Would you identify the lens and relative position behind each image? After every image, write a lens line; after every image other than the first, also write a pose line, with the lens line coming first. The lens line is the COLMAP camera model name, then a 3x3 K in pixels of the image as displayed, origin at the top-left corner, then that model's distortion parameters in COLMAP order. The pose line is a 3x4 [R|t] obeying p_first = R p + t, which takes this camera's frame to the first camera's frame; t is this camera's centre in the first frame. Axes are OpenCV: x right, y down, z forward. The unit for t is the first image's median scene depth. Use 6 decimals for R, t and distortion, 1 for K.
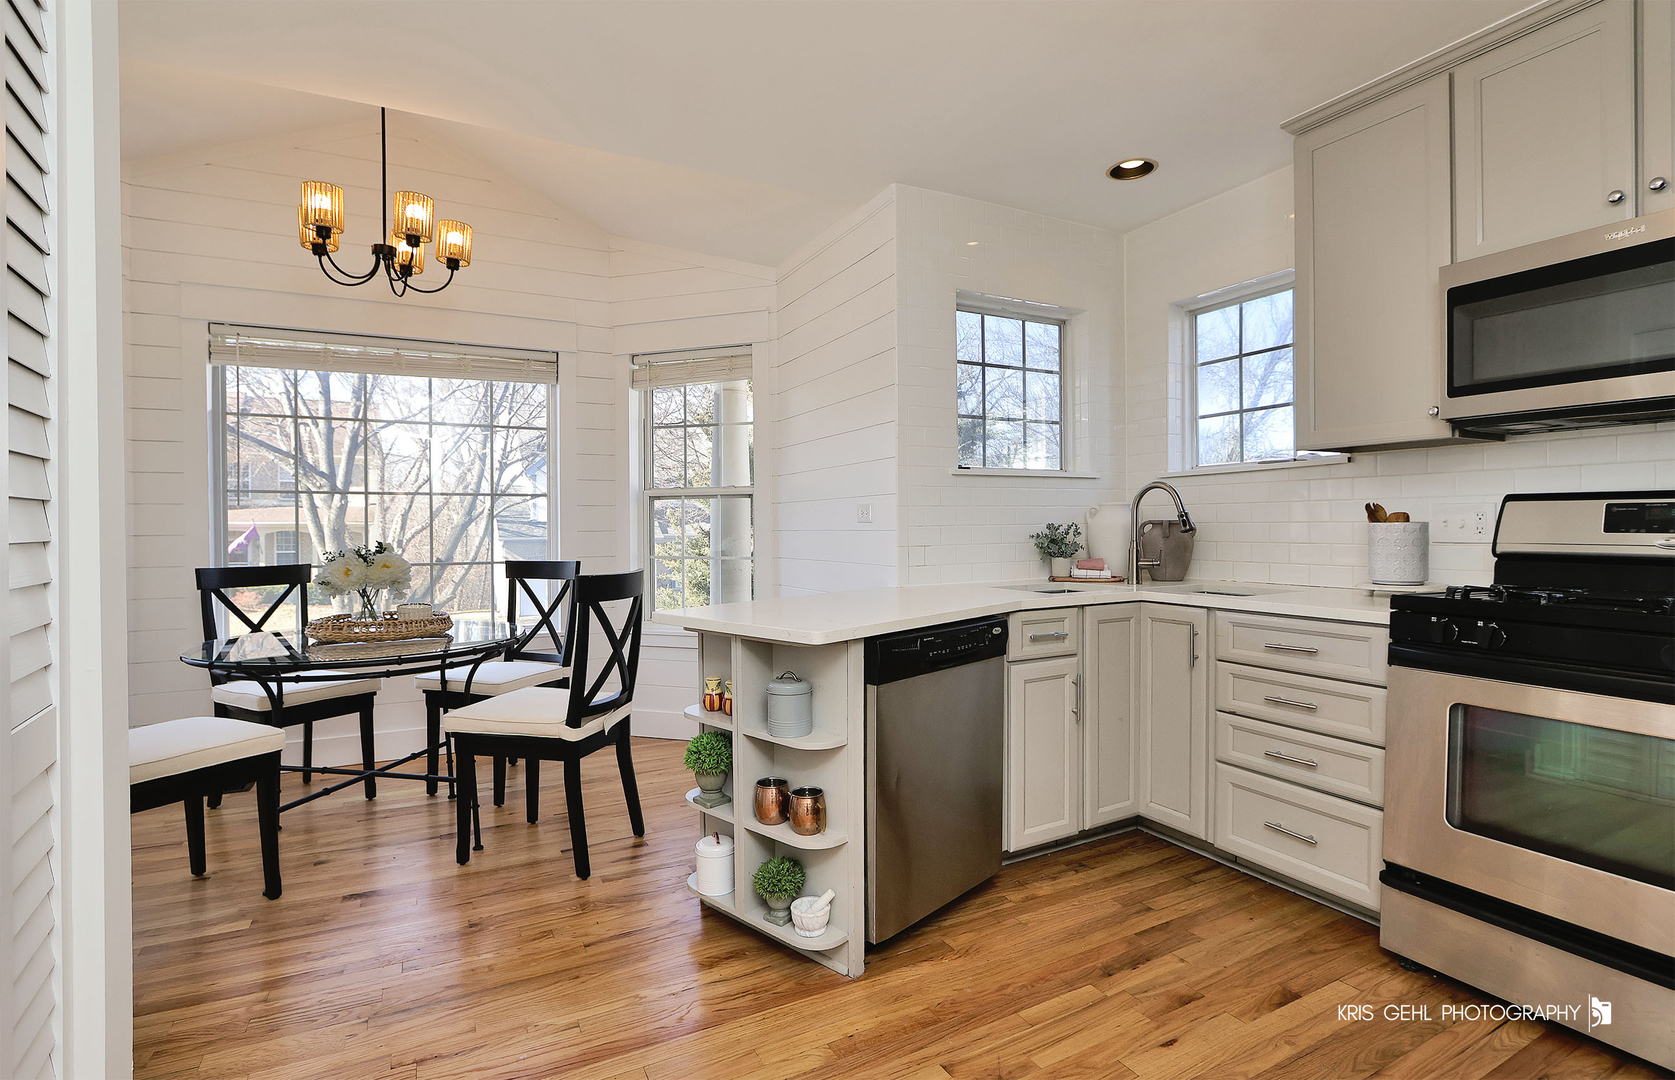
lens RADIAL K [[803.2, 0, 837.5], [0, 803.2, 540.0], [0, 0, 1]] dist [-0.013824, -0.000185]
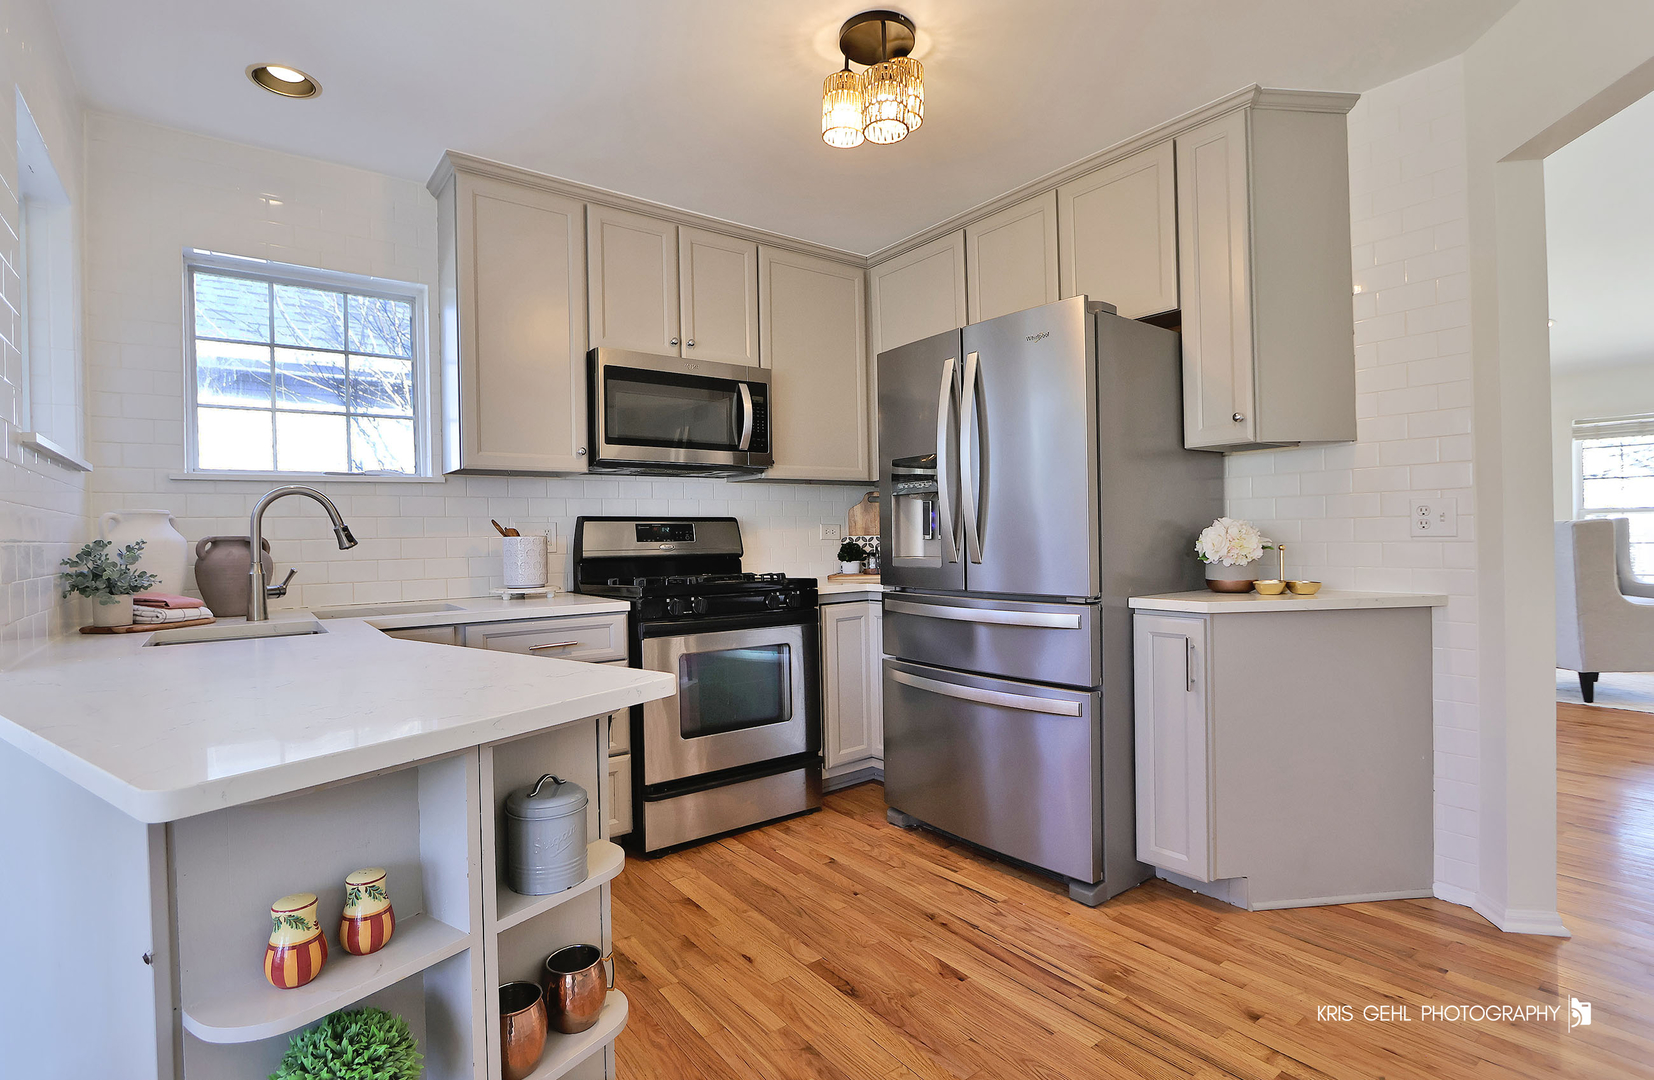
lens RADIAL K [[787.5, 0, 827.0], [0, 787.5, 540.0], [0, 0, 1]] dist [-0.002254, -0.000320]
pose [[-0.147128, 0.001941, 0.989116, -0.657169], [0.036121, 0.999342, 0.003412, -0.005219], [-0.988458, 0.036230, -0.147101, 0.860095]]
